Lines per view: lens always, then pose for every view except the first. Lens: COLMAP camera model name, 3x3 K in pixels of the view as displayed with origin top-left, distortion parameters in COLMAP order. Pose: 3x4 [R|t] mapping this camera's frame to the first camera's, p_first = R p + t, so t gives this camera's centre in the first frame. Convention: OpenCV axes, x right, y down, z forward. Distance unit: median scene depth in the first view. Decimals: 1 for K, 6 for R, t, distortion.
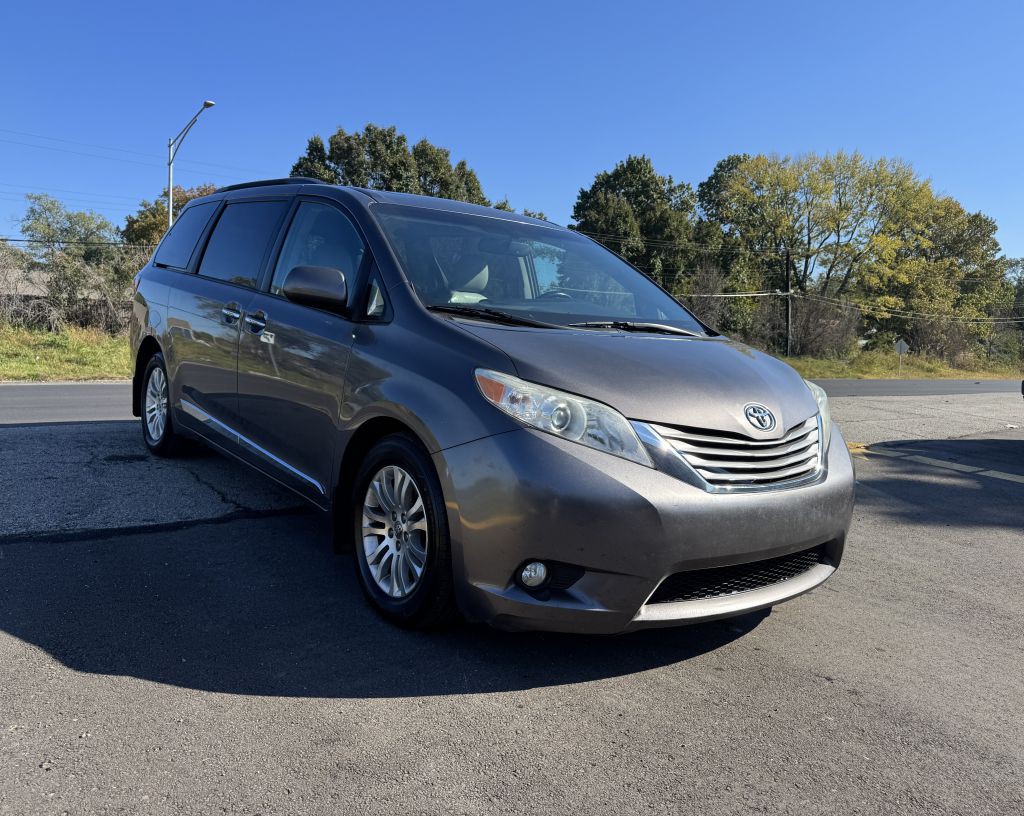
lens RADIAL K [[808.3, 0, 528.1], [0, 808.3, 394.8], [0, 0, 1]] dist [0.058168, -0.076350]
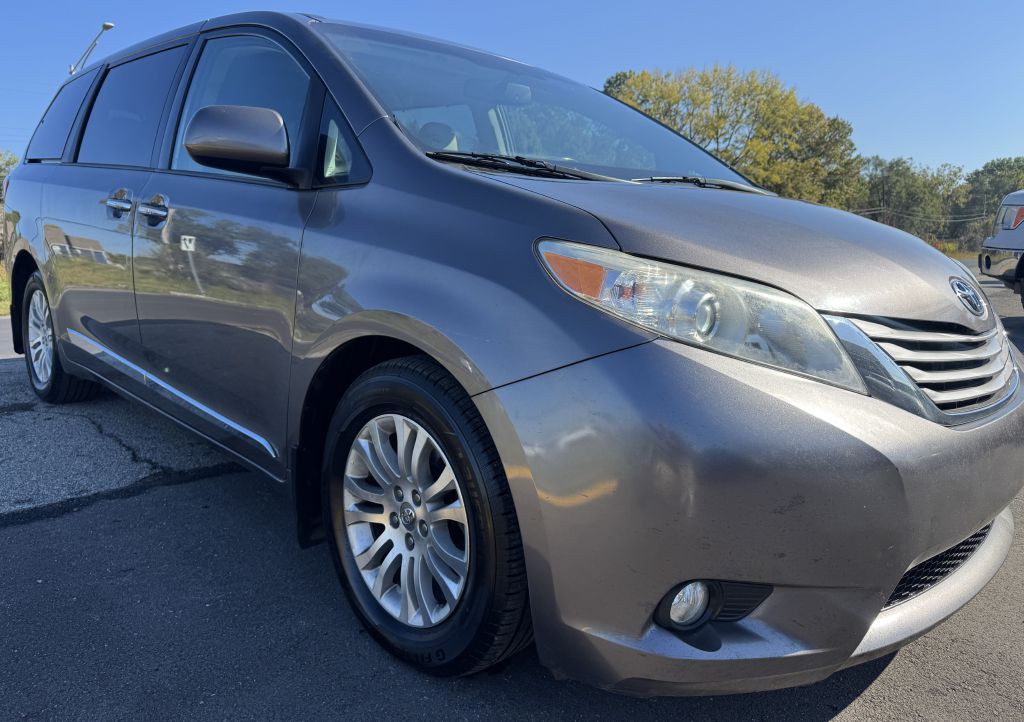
lens RADIAL K [[727.1, 0, 509.9], [0, 727.1, 338.2], [0, 0, 1]] dist [0.019251, -0.006035]
pose [[0.993492, -0.066490, 0.092485, -0.093690], [0.061845, 0.996719, 0.052223, 0.005052], [-0.095654, -0.046163, 0.994344, 0.333189]]
